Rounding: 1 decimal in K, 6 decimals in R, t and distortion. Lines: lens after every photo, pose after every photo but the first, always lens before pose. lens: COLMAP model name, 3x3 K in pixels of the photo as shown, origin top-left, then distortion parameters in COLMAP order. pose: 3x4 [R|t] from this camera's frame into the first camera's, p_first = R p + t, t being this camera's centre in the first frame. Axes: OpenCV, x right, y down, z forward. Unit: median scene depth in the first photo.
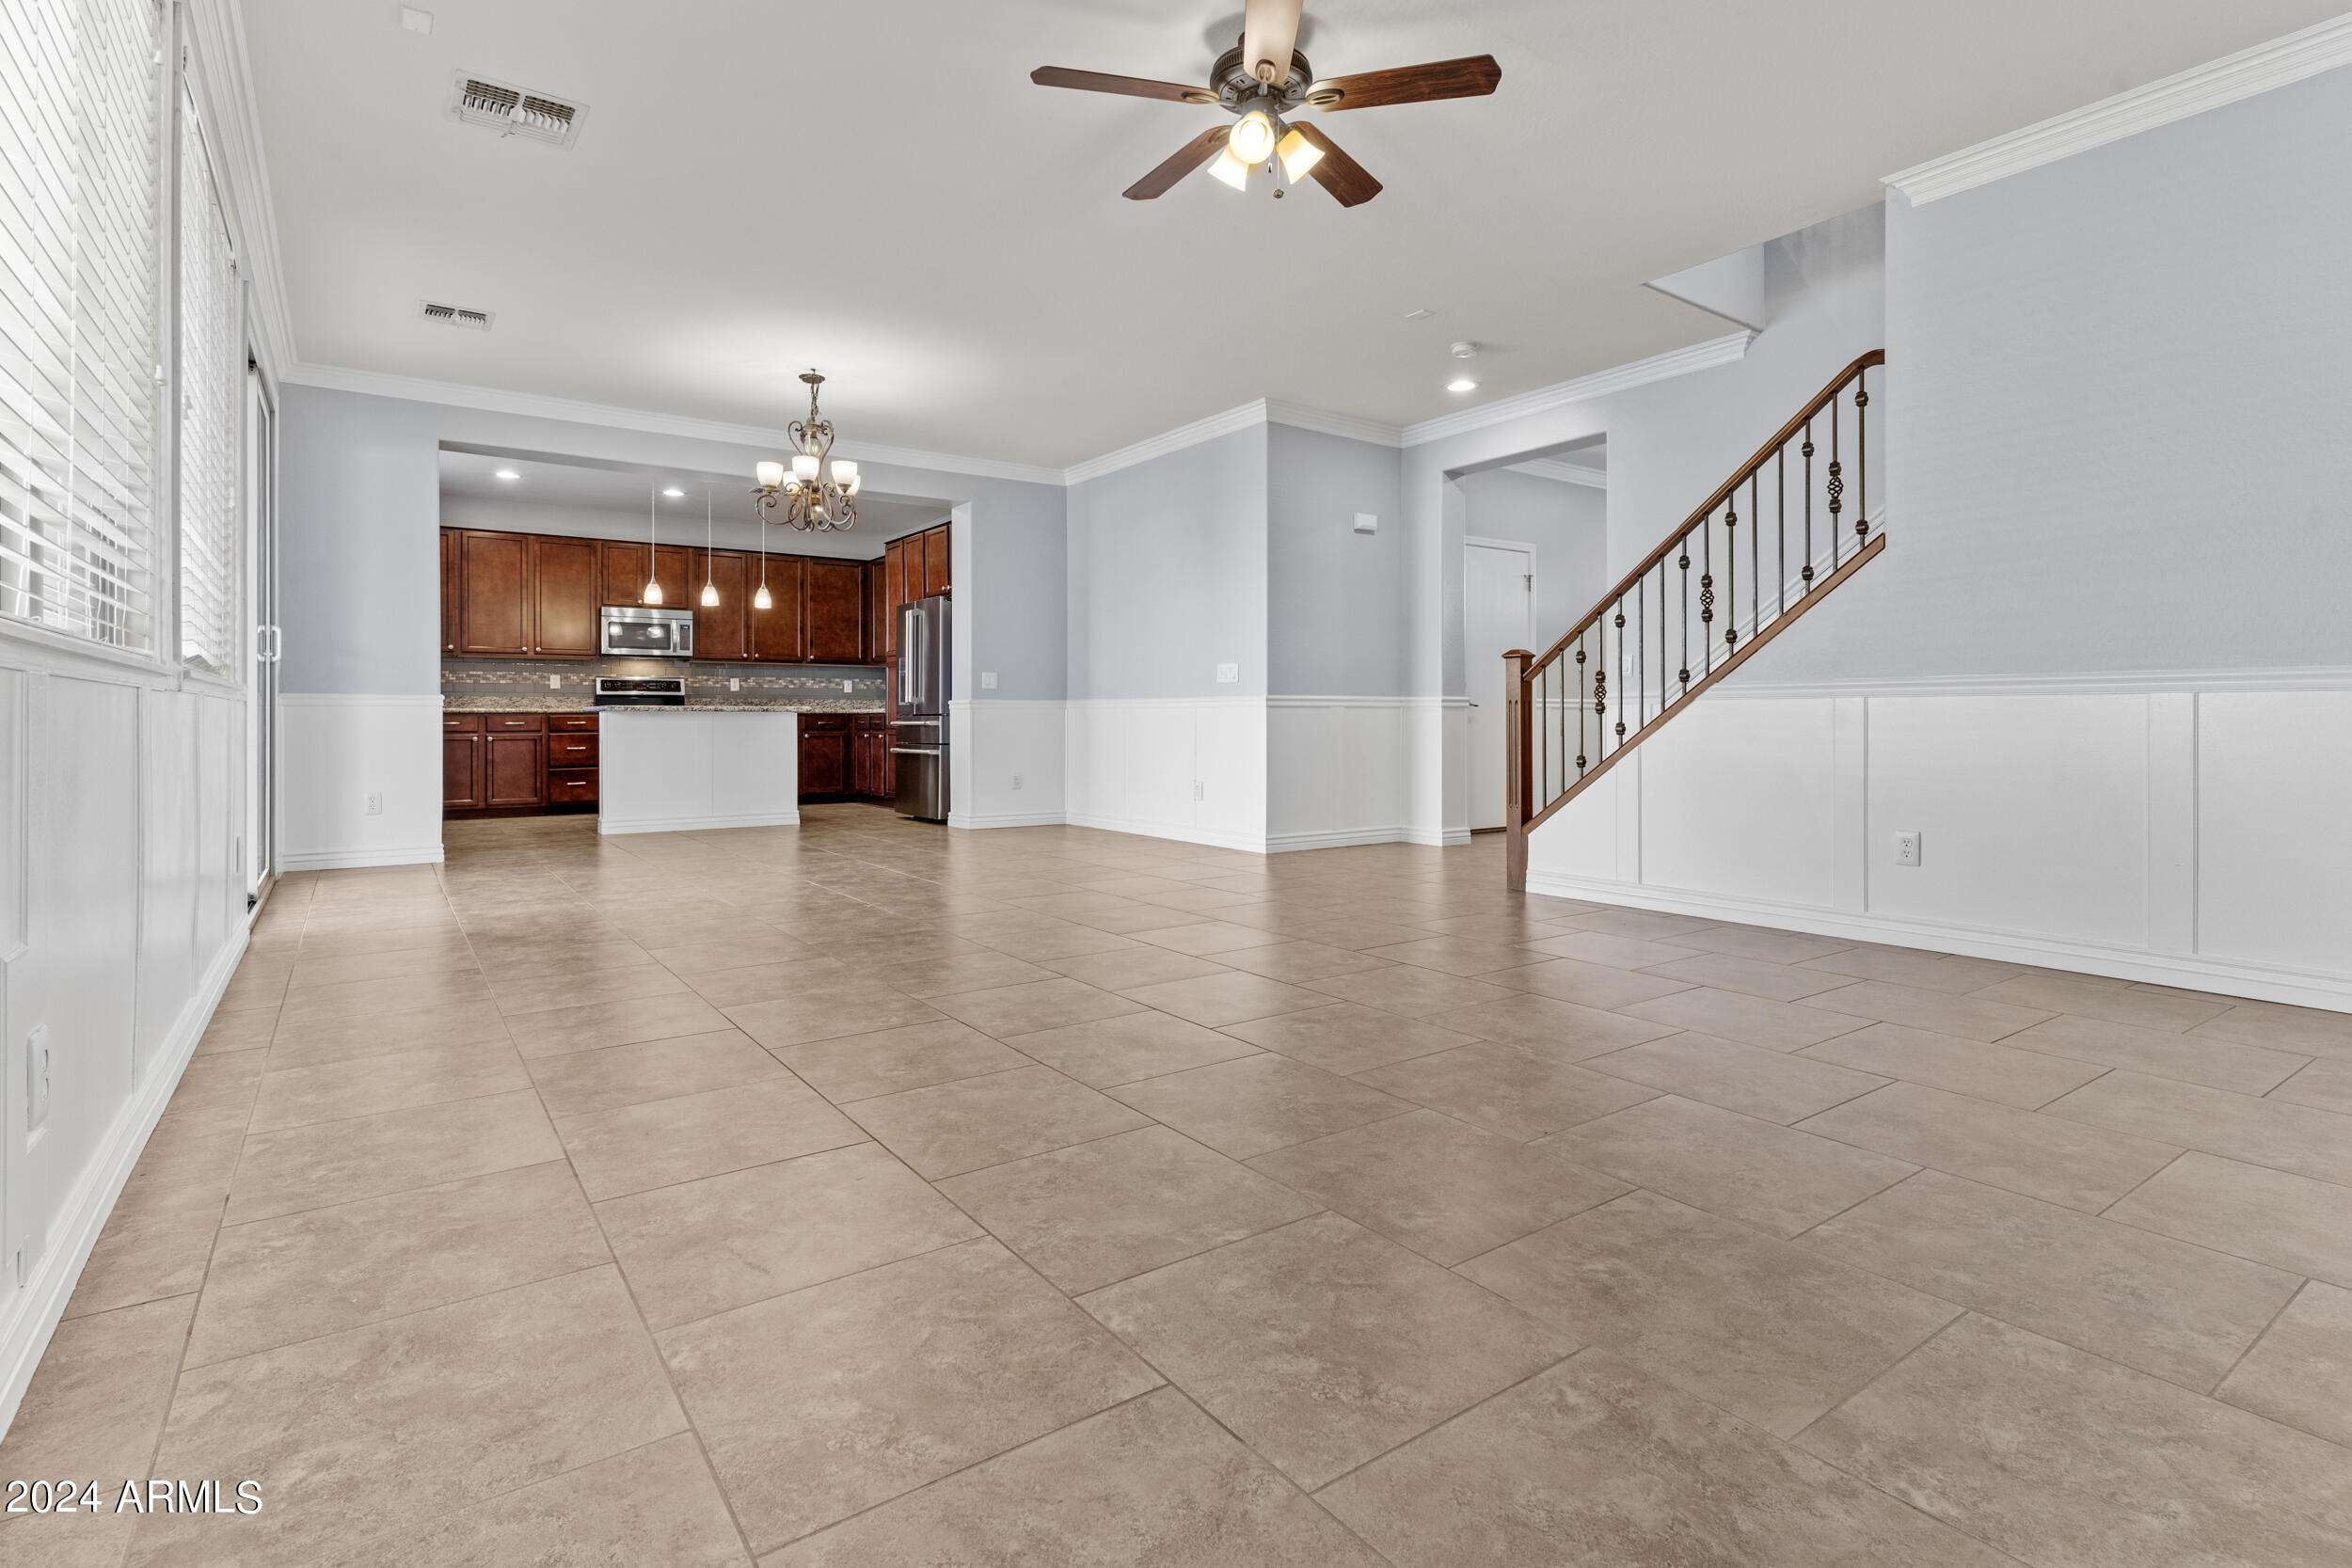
lens RADIAL K [[1146.8, 0, 1179.3], [0, 1146.8, 720.0], [0, 0, 1]] dist [0.002827, 0.000012]
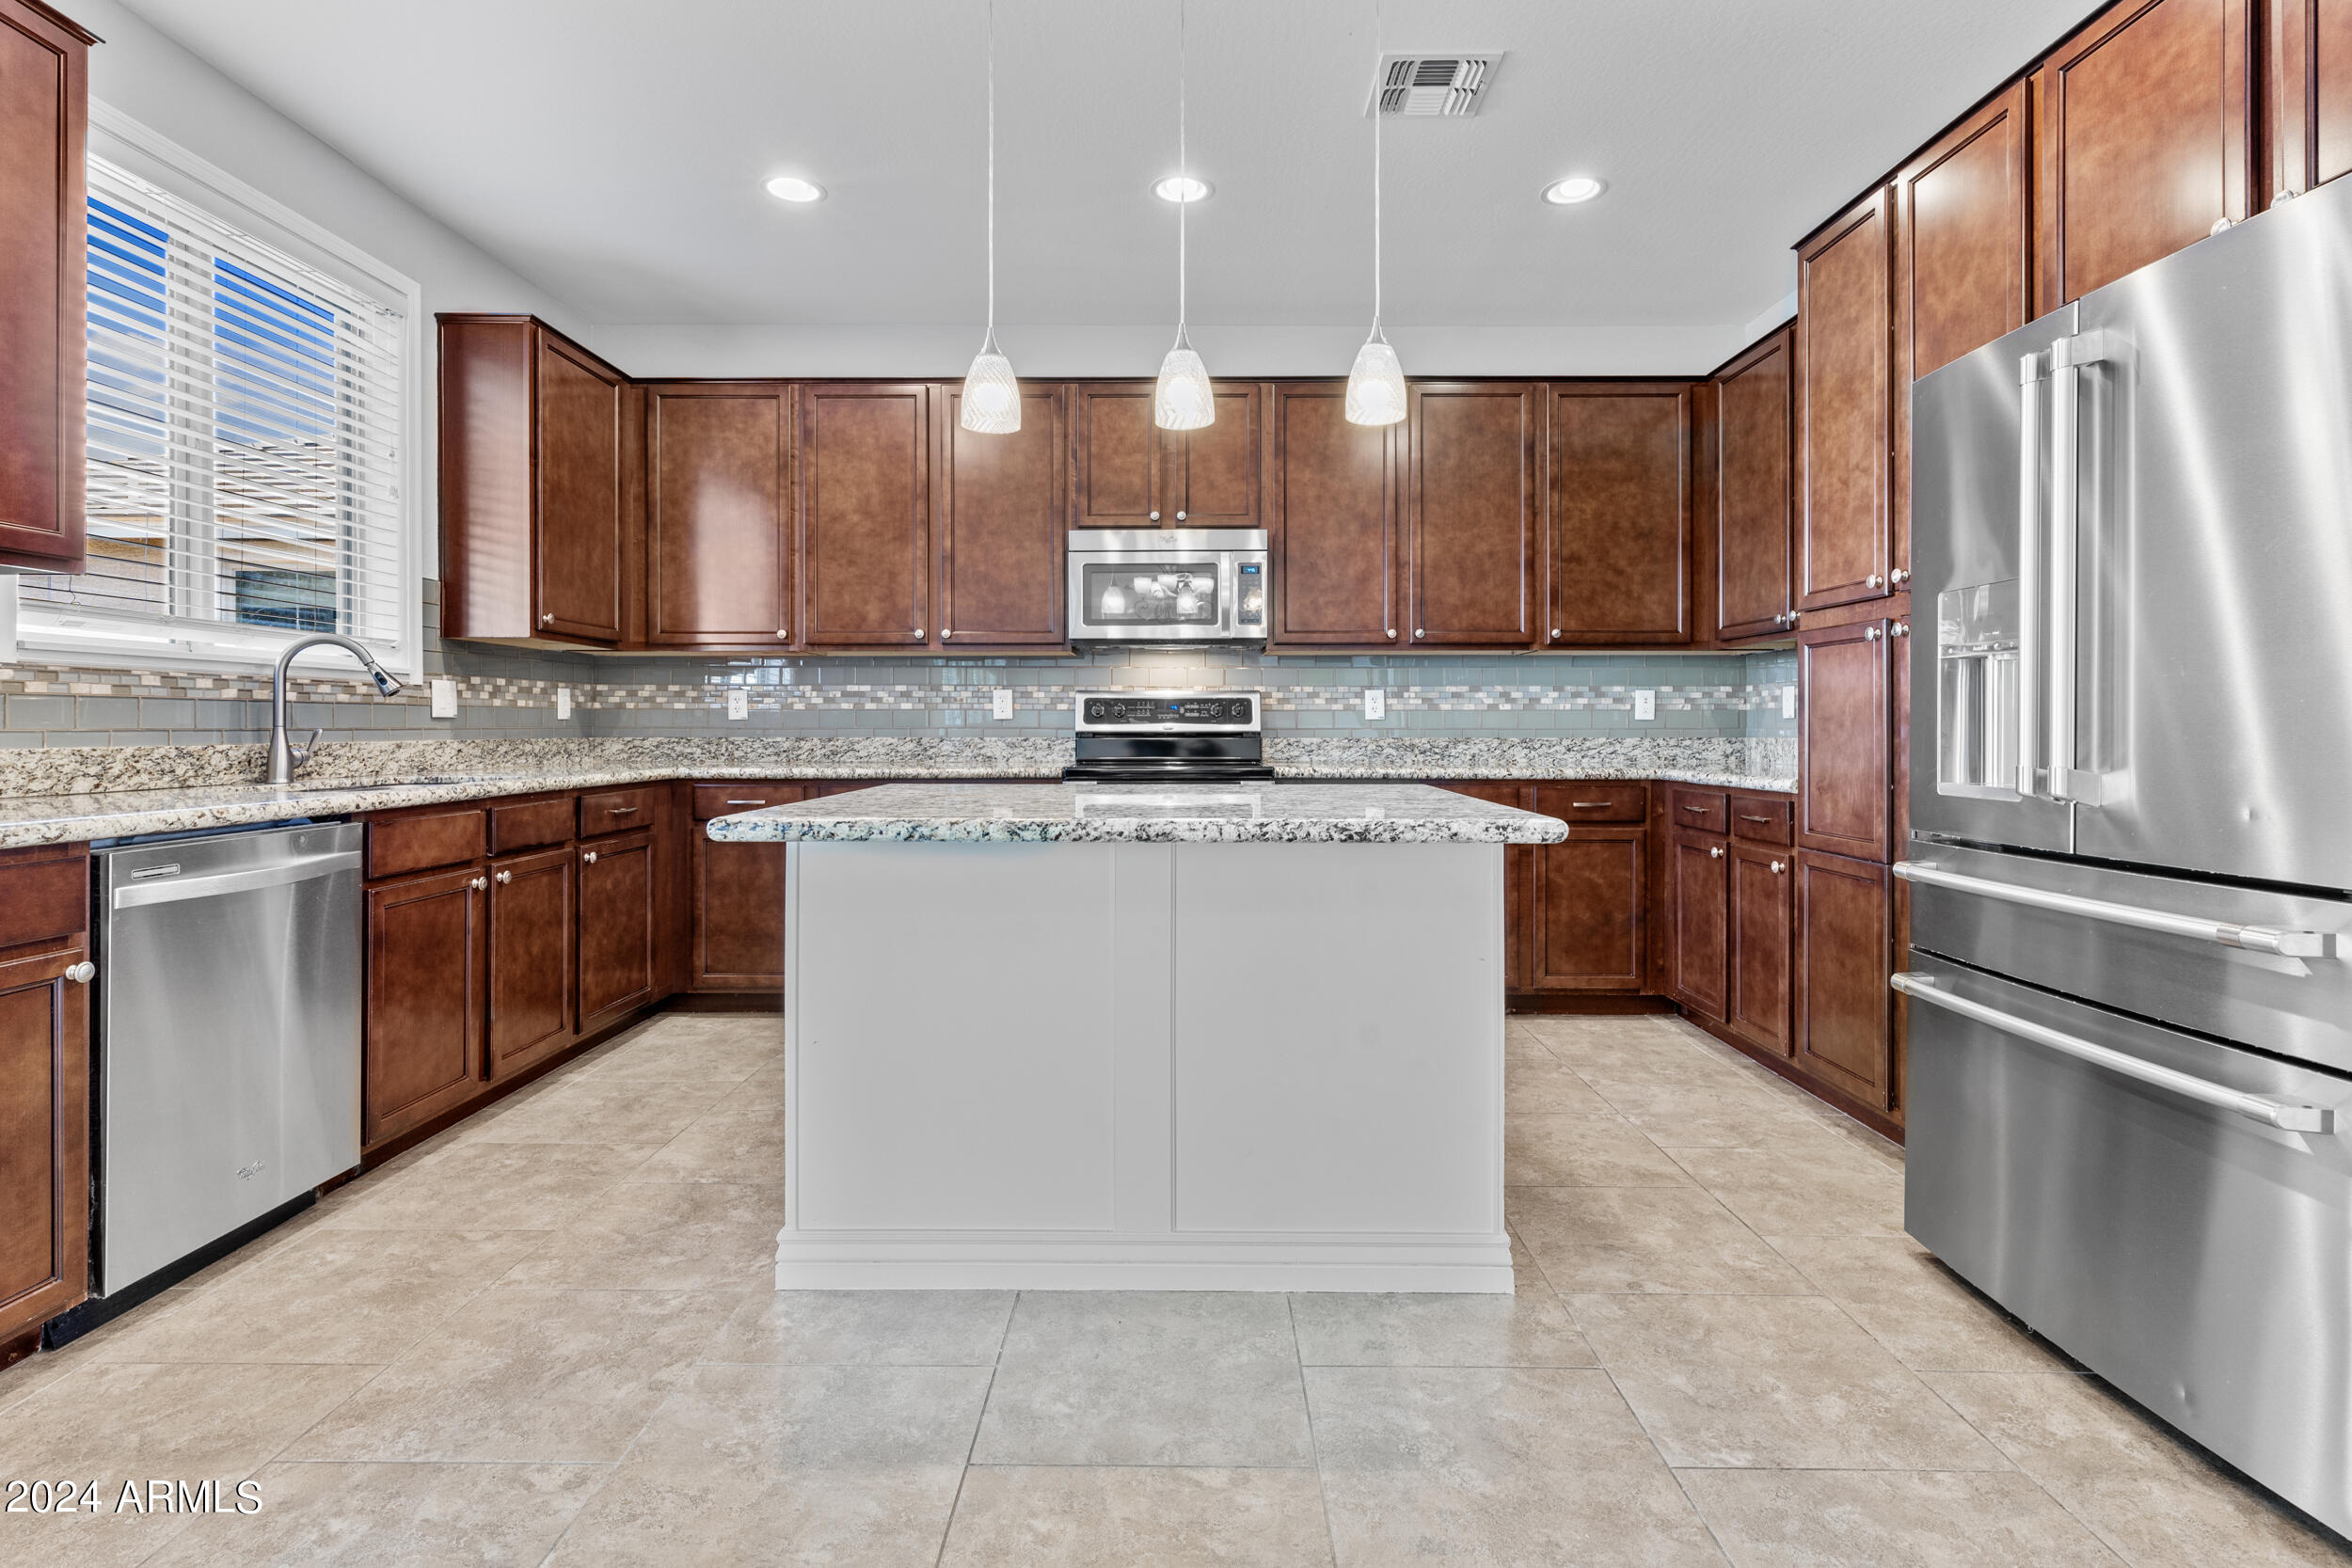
lens RADIAL K [[1142.0, 0, 1174.1], [0, 1142.0, 727.8], [0, 0, 1]] dist [0.002482, -0.000478]
pose [[0.809806, 0.003157, -0.586689, -0.225718], [-0.002991, 0.999995, 0.001252, -0.025663], [0.586690, 0.000740, 0.809811, 0.697453]]
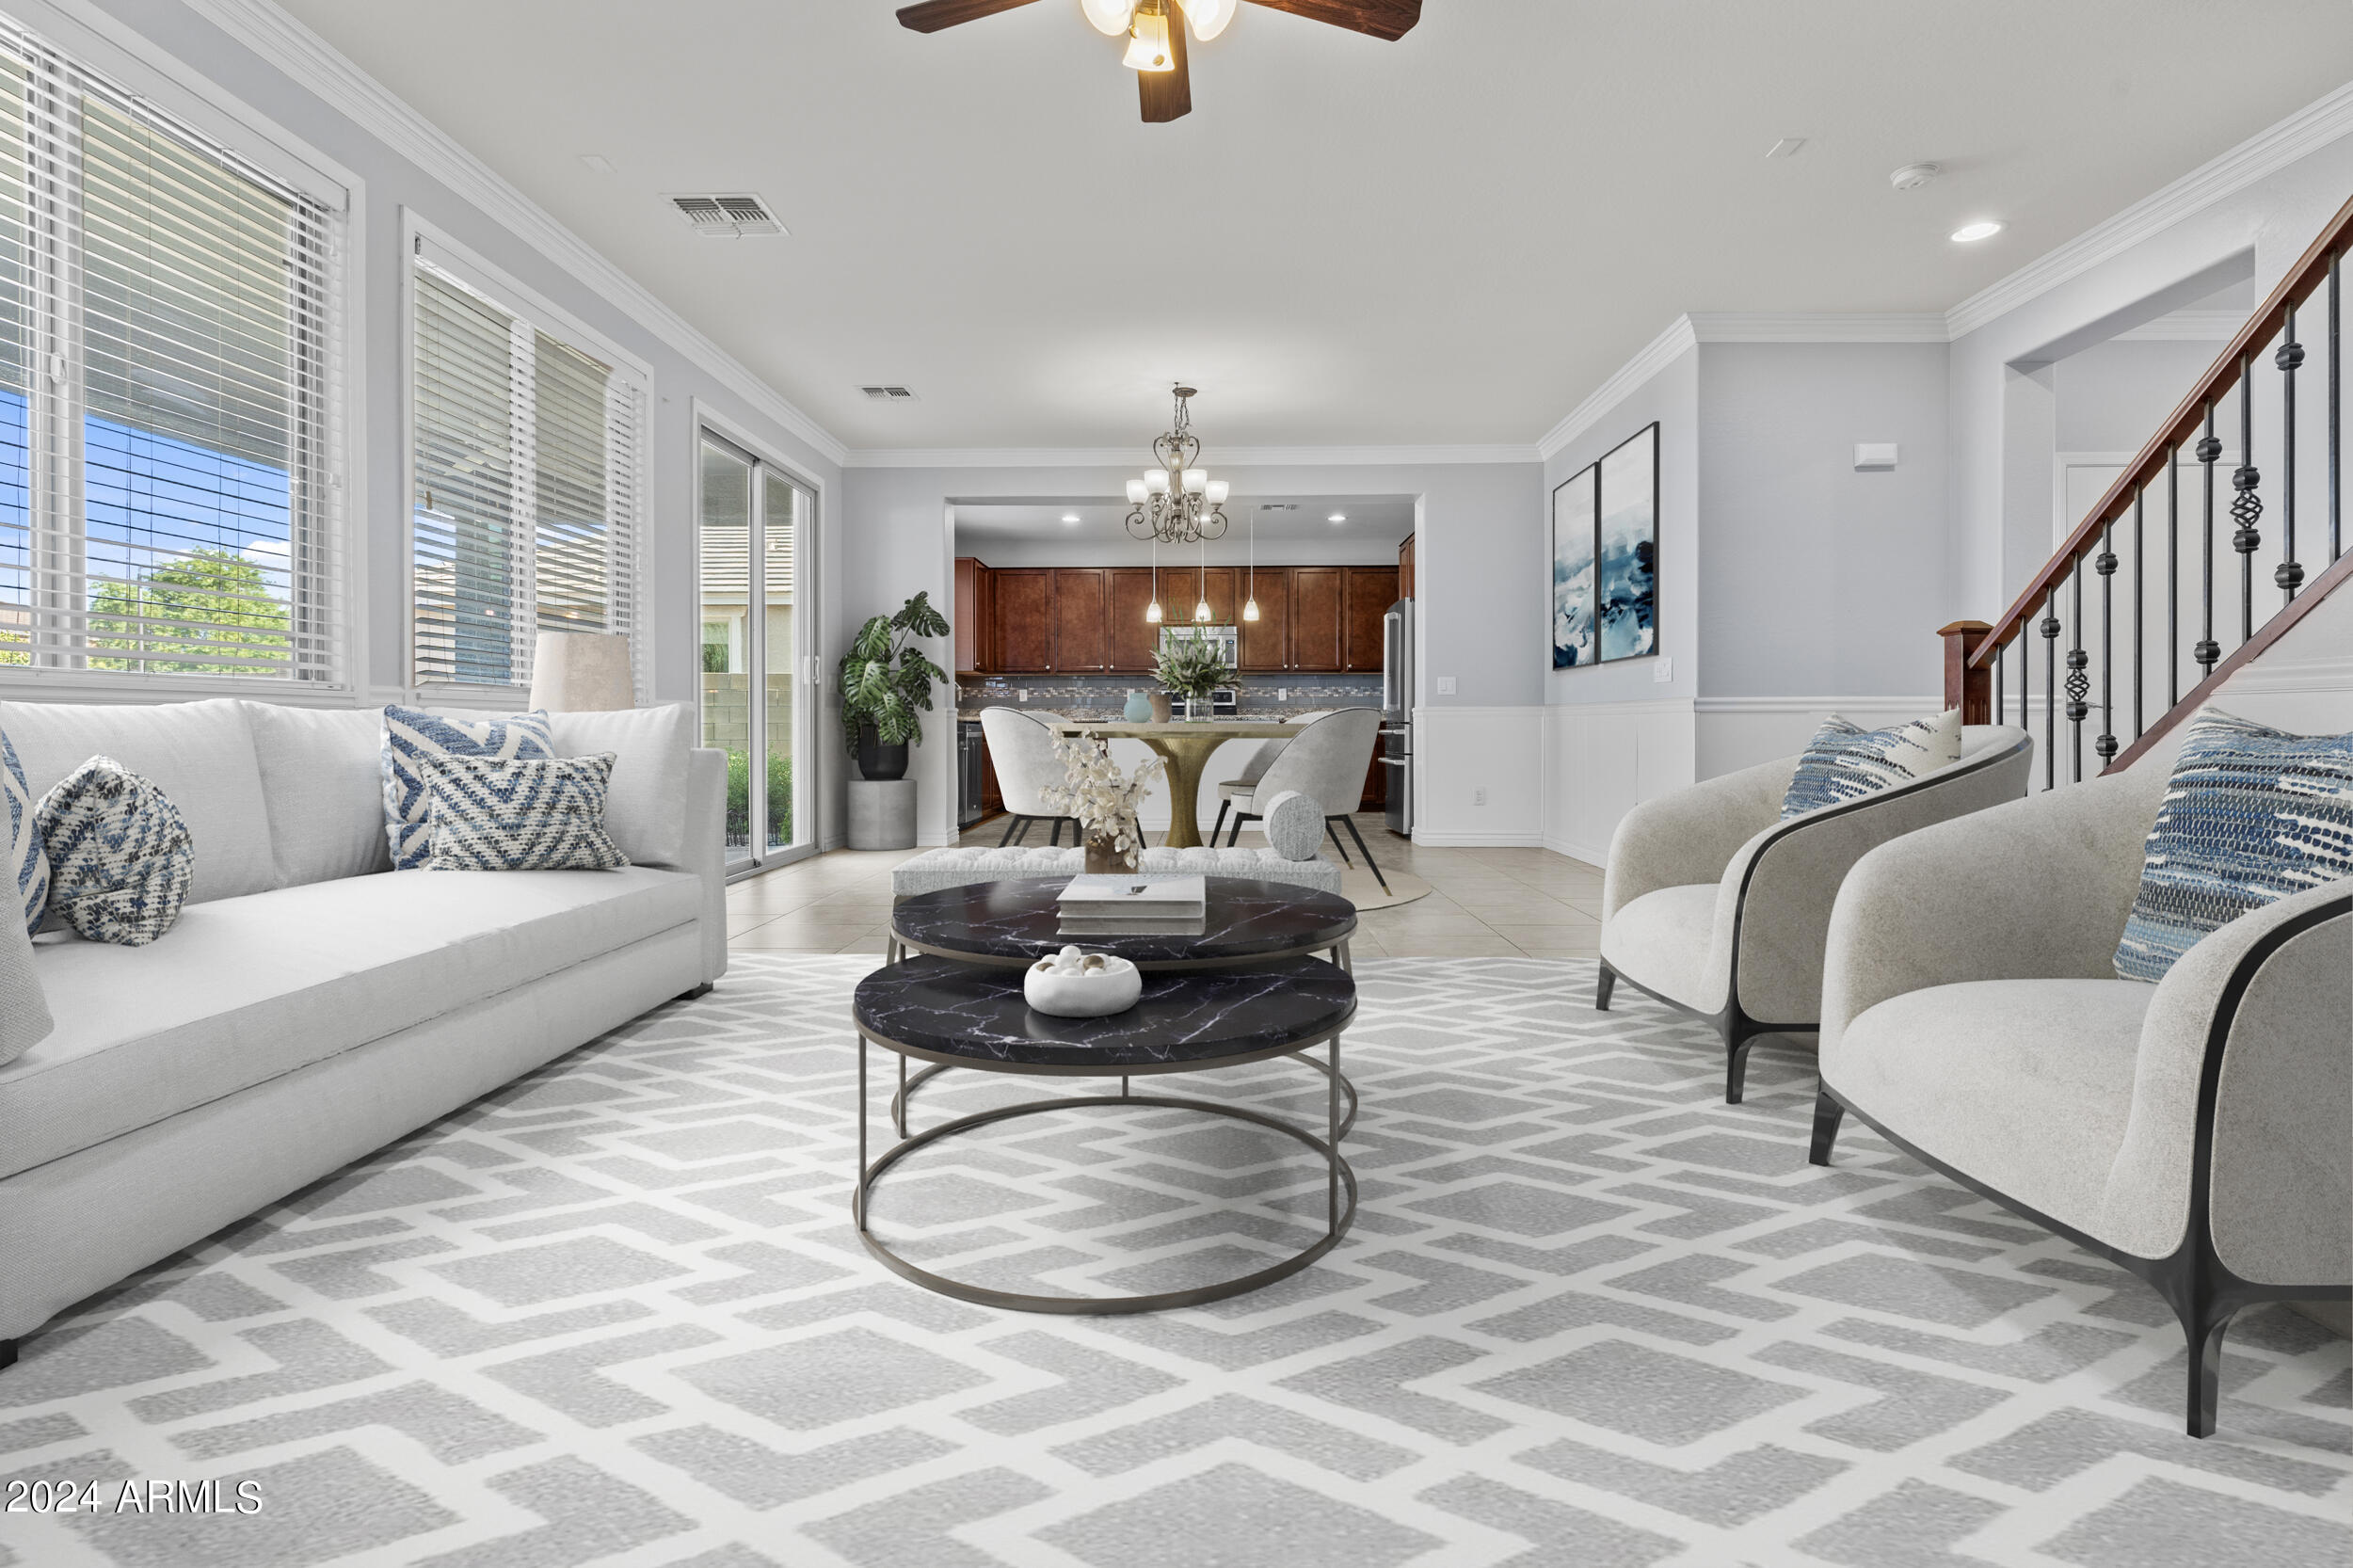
lens RADIAL K [[1142.6, 0, 1174.6], [0, 1142.6, 727.8], [0, 0, 1]] dist [0.002482, -0.000478]
pose [[0.795481, 0.001330, -0.605978, 0.189606], [-0.001371, 0.999999, 0.000396, -0.000891], [0.605978, 0.000516, 0.795482, 0.126972]]
